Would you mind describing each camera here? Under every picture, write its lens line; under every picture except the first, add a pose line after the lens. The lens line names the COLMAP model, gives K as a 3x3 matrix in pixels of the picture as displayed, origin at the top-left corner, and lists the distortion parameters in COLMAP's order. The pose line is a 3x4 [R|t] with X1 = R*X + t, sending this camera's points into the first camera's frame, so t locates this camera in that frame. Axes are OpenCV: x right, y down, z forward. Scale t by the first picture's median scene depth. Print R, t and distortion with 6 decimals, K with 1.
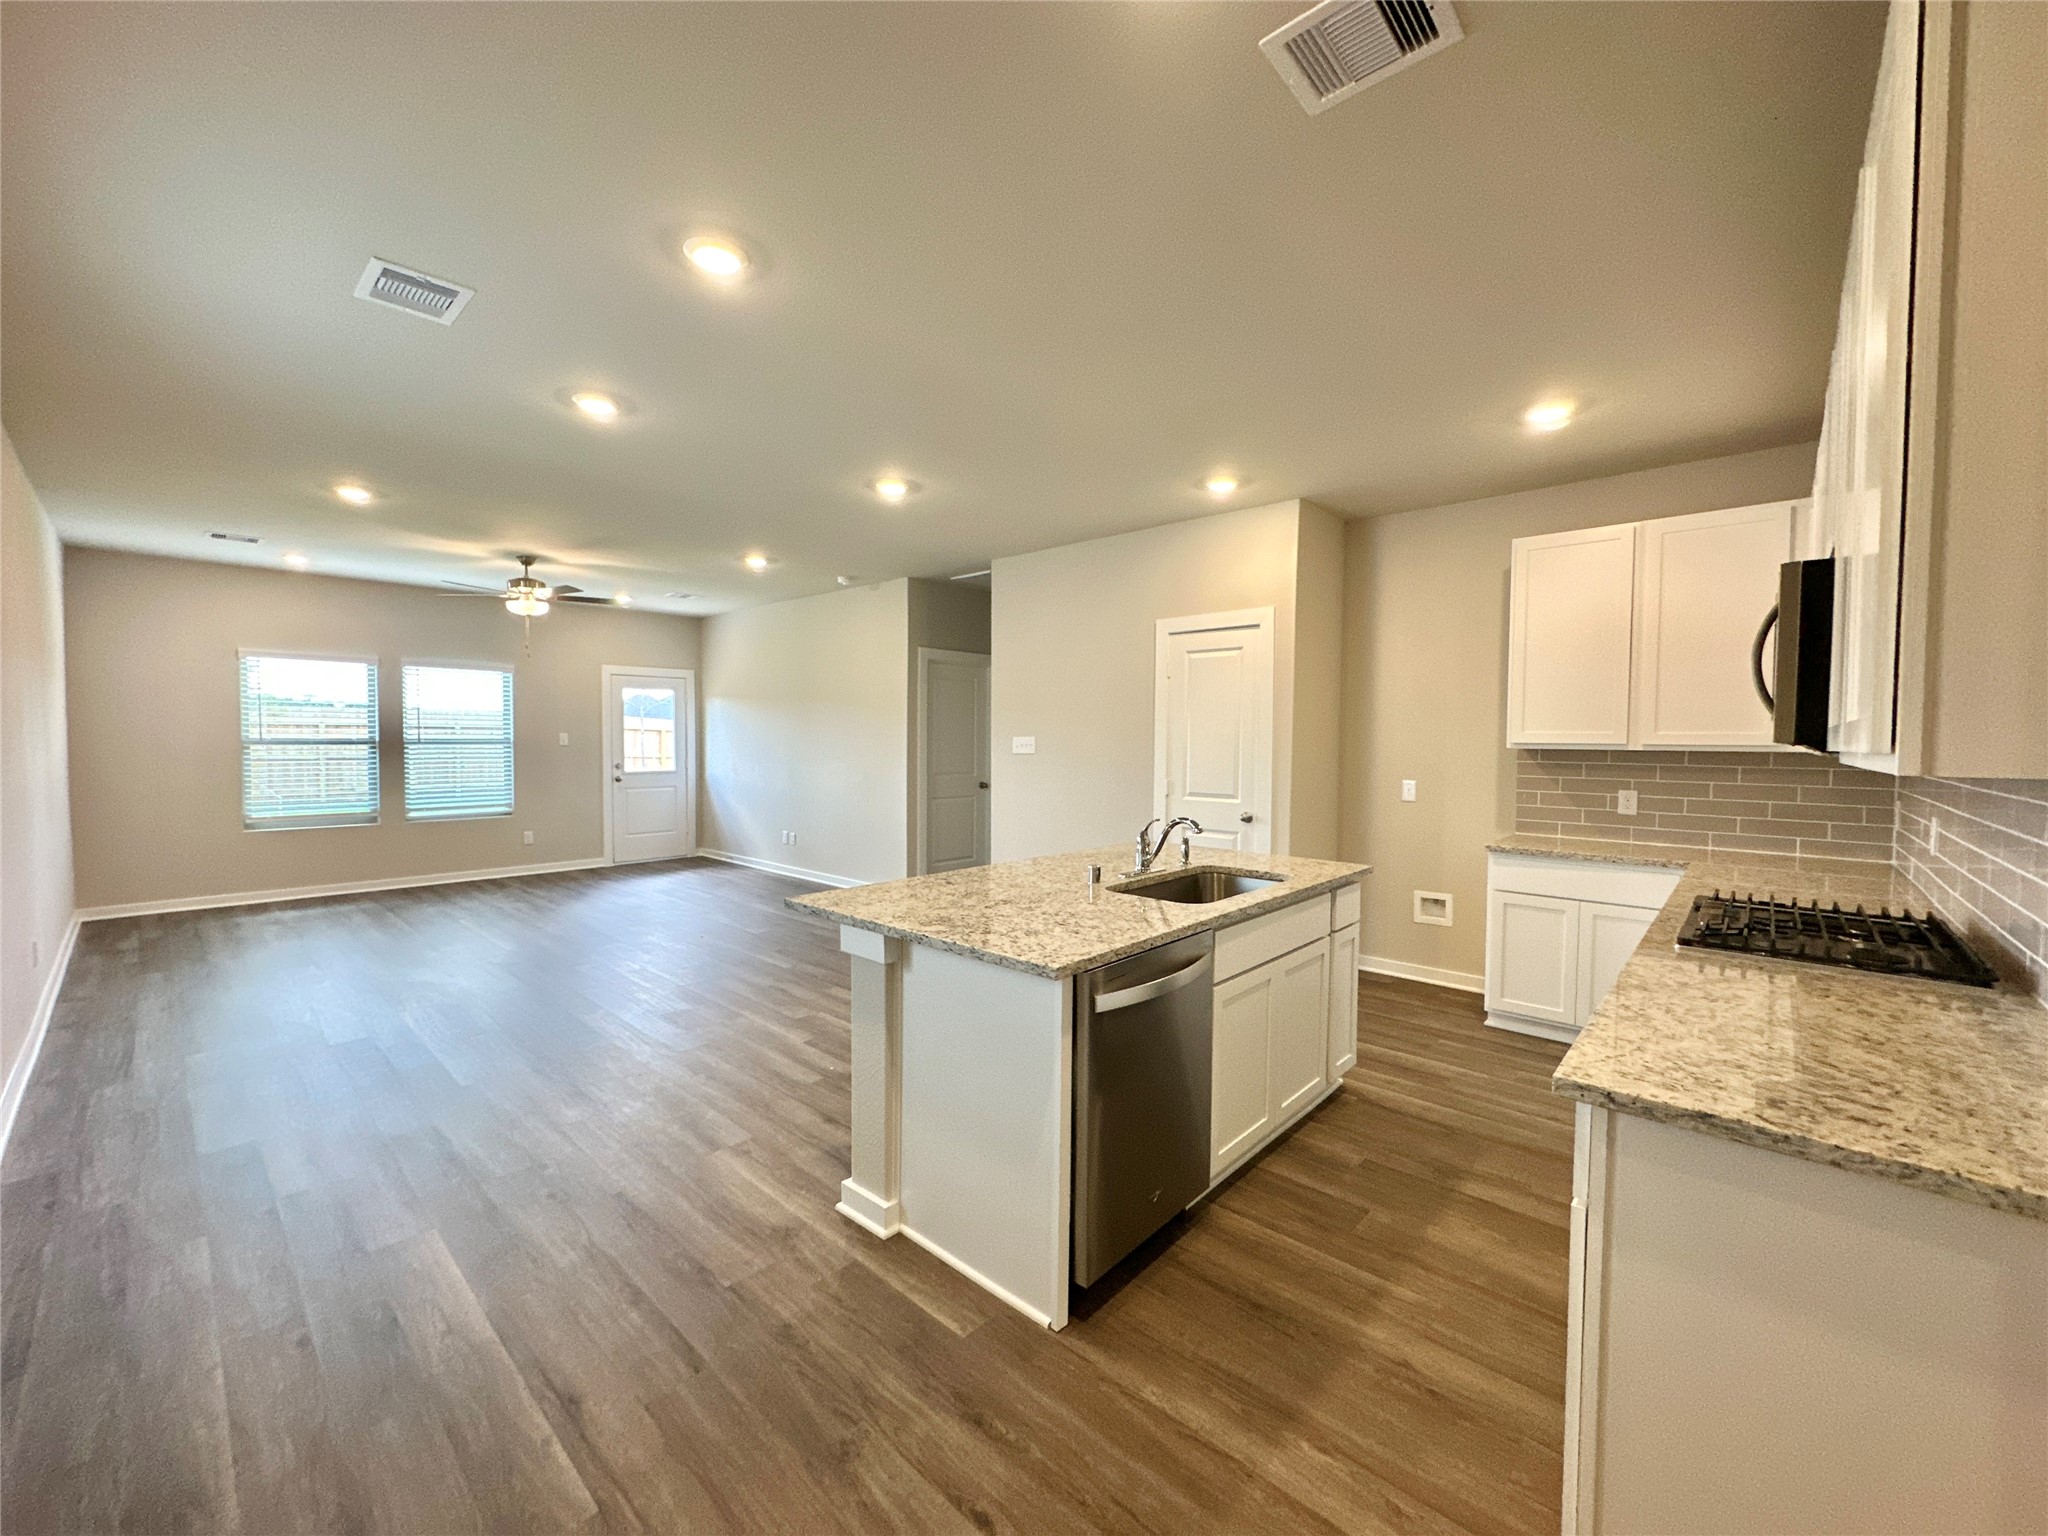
lens RADIAL K [[823.9, 0, 1012.9], [0, 823.9, 765.4], [0, 0, 1]] dist [-0.001933, 0.000932]
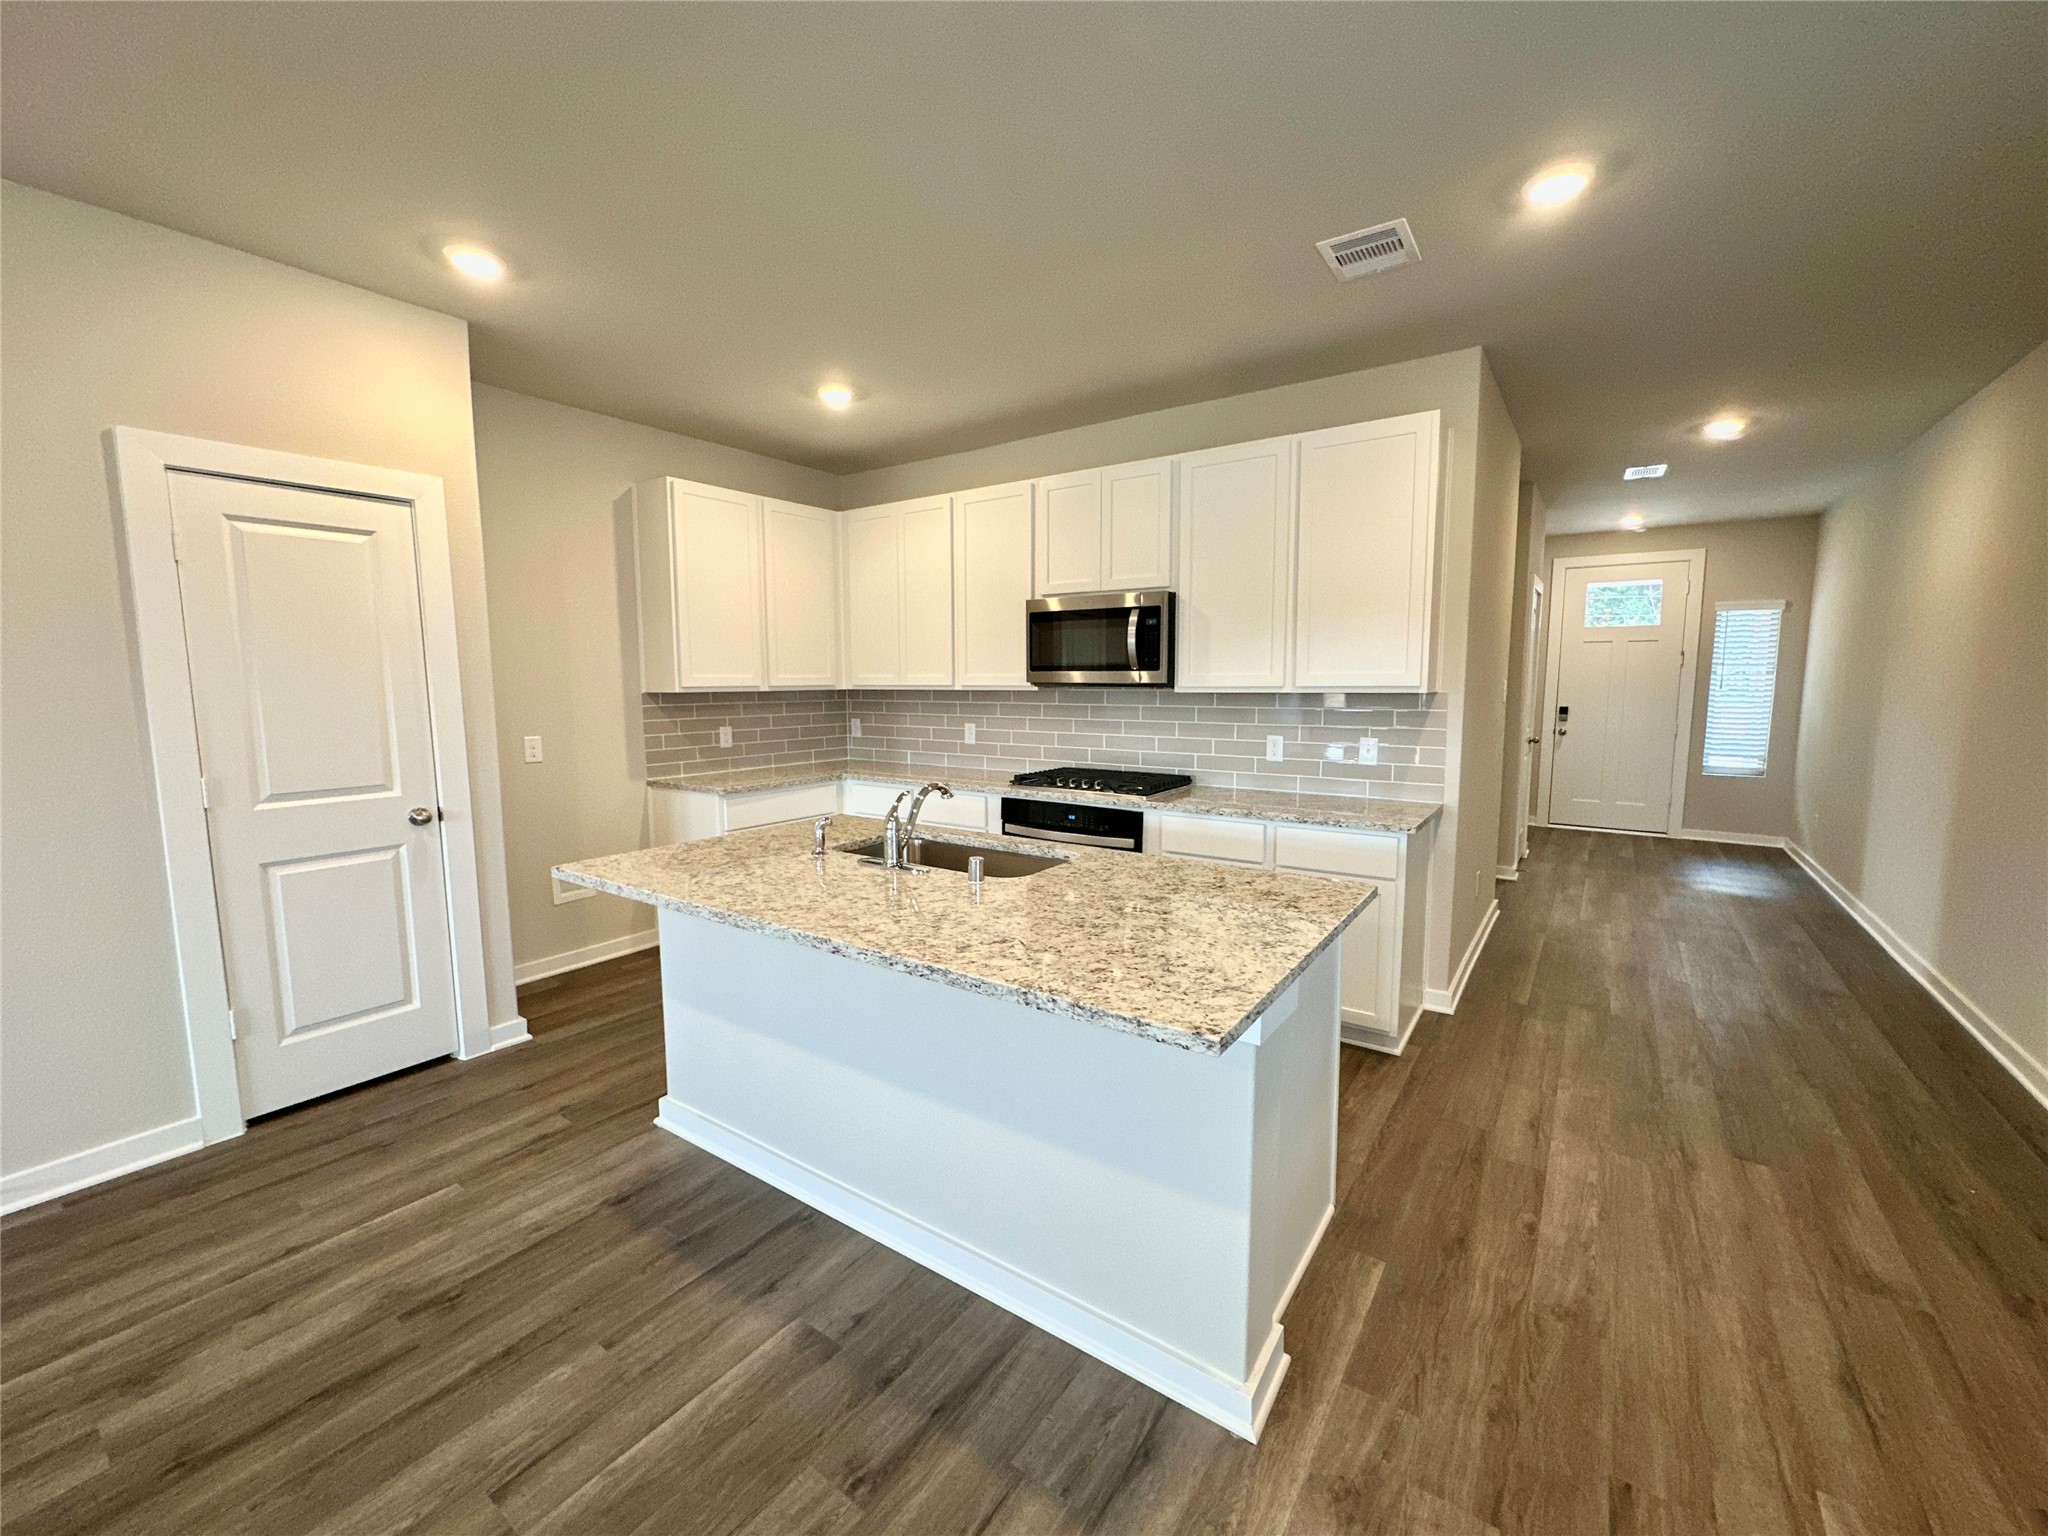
lens RADIAL K [[823.9, 0, 1028.8], [0, 823.9, 767.6], [0, 0, 1]] dist [-0.001933, 0.000932]
pose [[-0.148420, -0.113883, 0.982345, -0.452936], [0.038117, 0.991950, 0.120755, -0.035465], [-0.988190, 0.055366, -0.142884, 0.744666]]
